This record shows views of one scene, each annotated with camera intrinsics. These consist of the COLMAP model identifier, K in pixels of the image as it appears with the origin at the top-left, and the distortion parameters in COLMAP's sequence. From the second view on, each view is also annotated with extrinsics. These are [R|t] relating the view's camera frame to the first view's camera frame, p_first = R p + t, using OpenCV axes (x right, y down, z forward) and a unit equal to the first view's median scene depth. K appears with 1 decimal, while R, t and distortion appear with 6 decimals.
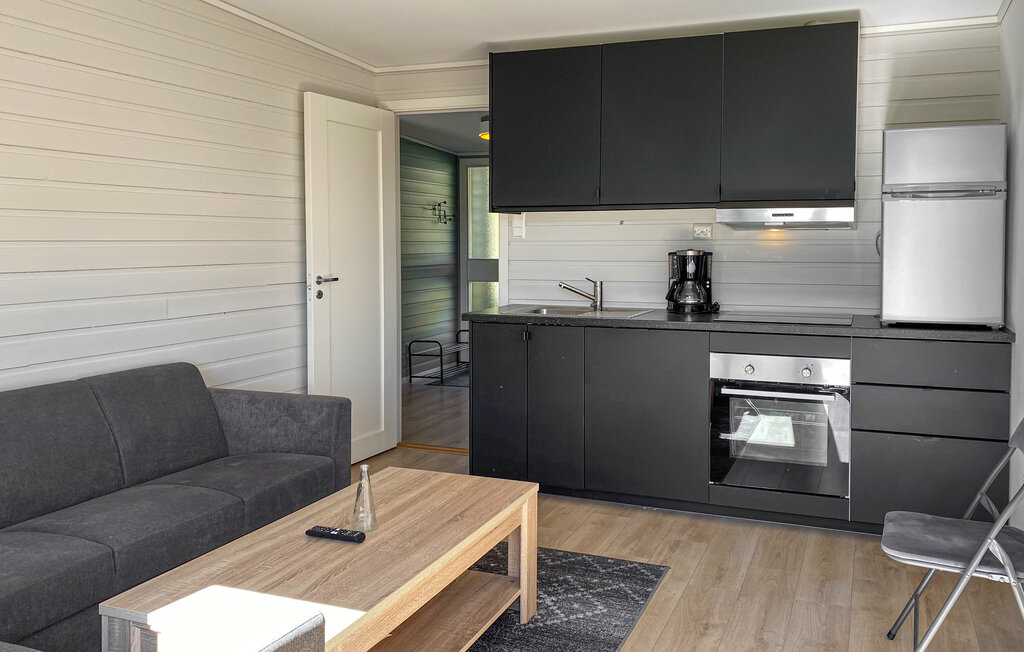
lens RADIAL K [[793.0, 0, 512.6], [0, 793.0, 292.7], [0, 0, 1]] dist [0.037860, -0.001663]
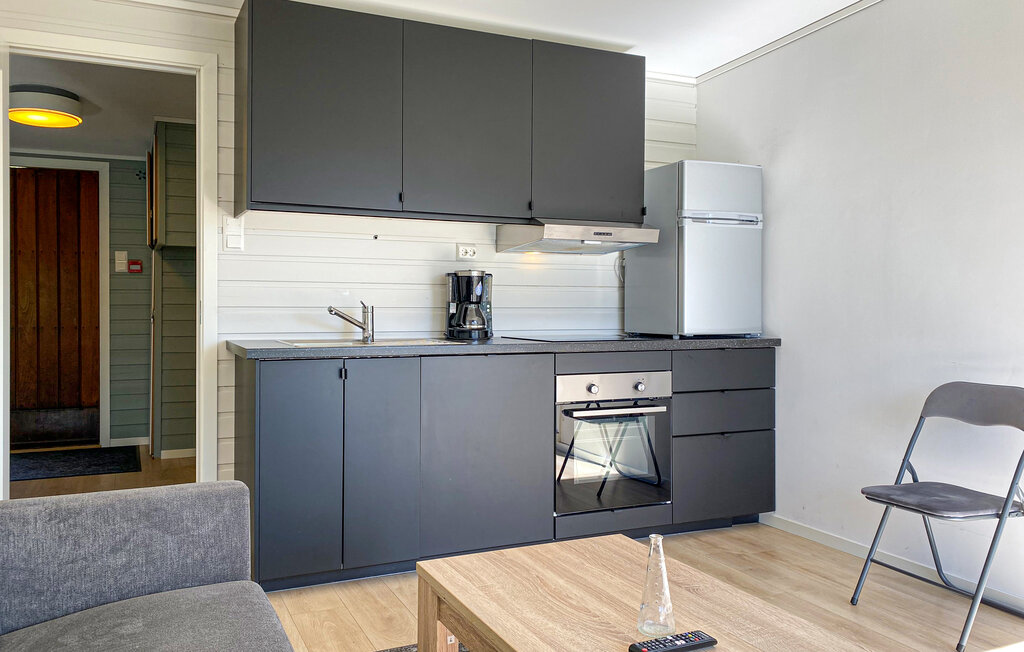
lens RADIAL K [[817.1, 0, 512.9], [0, 817.1, 309.5], [0, 0, 1]] dist [0.006237, -0.000185]
pose [[0.691592, -0.001505, 0.722287, -0.429879], [0.037922, 0.998694, -0.034229, 0.025044], [-0.721292, 0.051063, 0.690746, 0.334151]]
